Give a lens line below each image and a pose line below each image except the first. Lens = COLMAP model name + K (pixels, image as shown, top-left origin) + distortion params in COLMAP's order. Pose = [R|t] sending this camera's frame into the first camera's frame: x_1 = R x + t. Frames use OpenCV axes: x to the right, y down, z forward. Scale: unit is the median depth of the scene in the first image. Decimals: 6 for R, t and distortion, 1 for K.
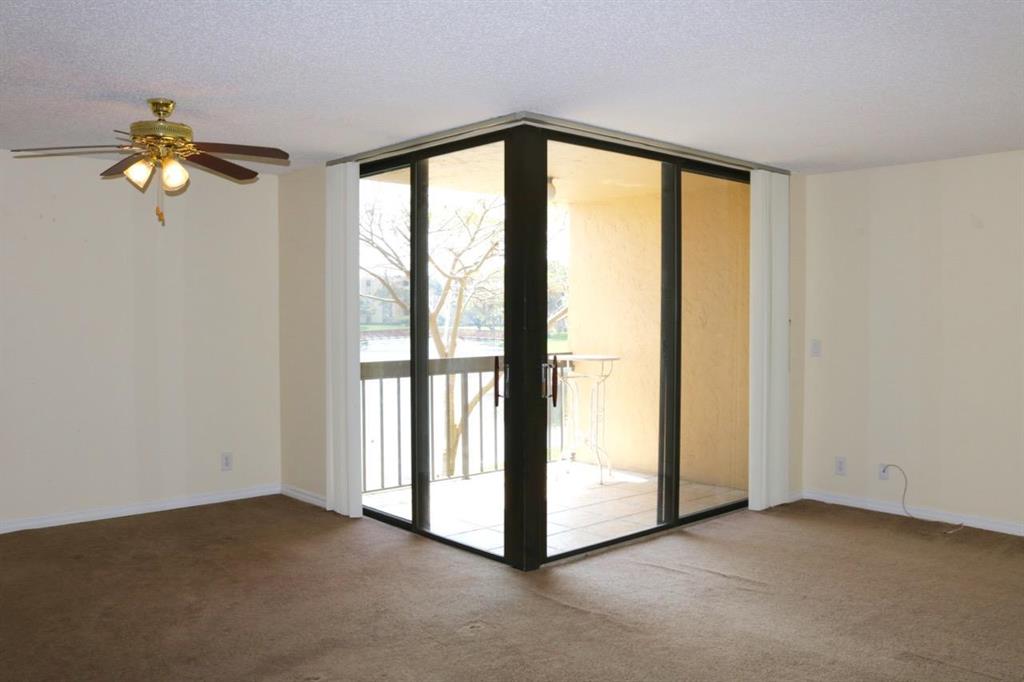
lens RADIAL K [[848.2, 0, 512.0], [0, 848.2, 341.0], [0, 0, 1]] dist [-0.175727, 0.160016]
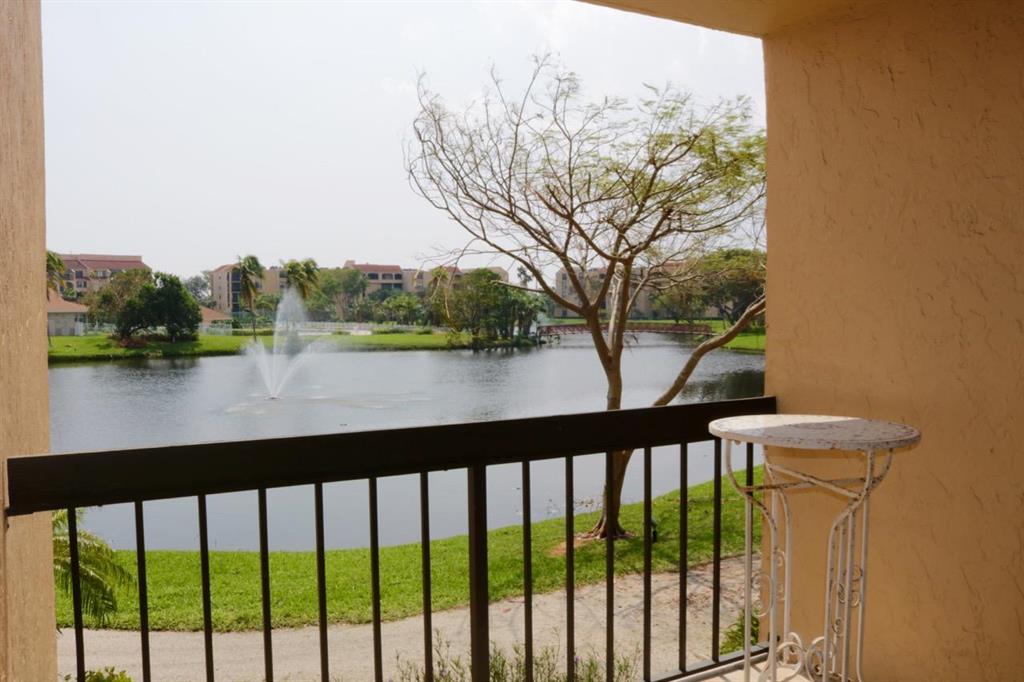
lens RADIAL K [[848.2, 0, 512.0], [0, 848.2, 341.0], [0, 0, 1]] dist [-0.175727, 0.160016]
pose [[0.972215, -0.000225, -0.234088, 0.016516], [0.002058, 0.999969, 0.007587, -0.007134], [0.234079, -0.007858, 0.972186, 0.239002]]
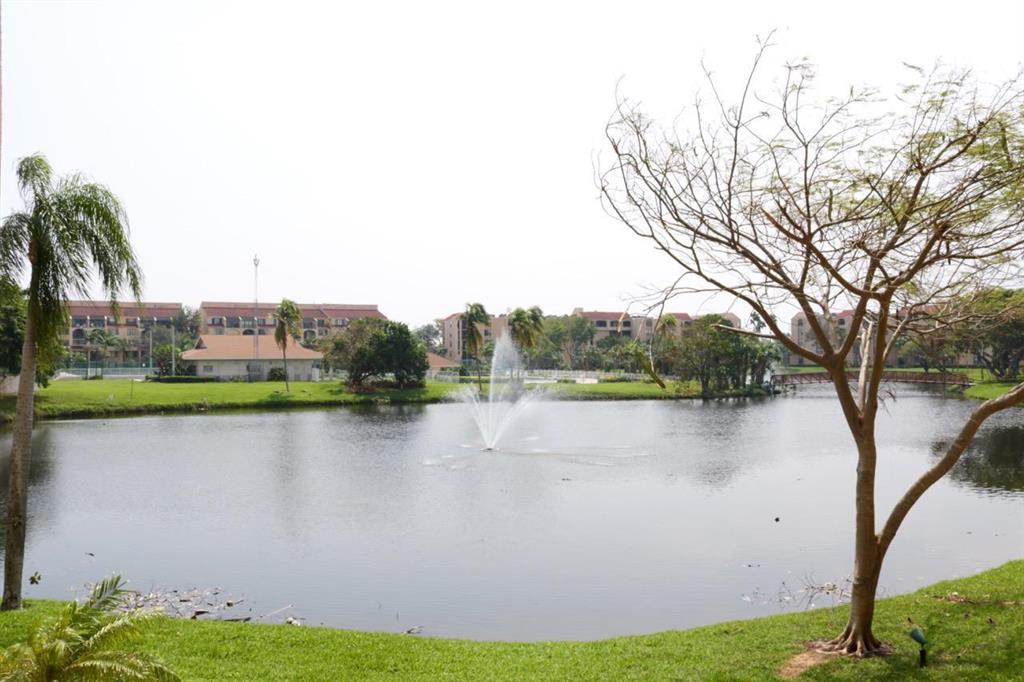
lens RADIAL K [[848.2, 0, 512.0], [0, 848.2, 341.0], [0, 0, 1]] dist [-0.175727, 0.160016]
pose [[0.873544, -0.018417, -0.486397, -0.007095], [-0.005702, 0.998828, -0.048060, -0.013053], [0.486712, 0.044756, 0.872415, 0.370739]]
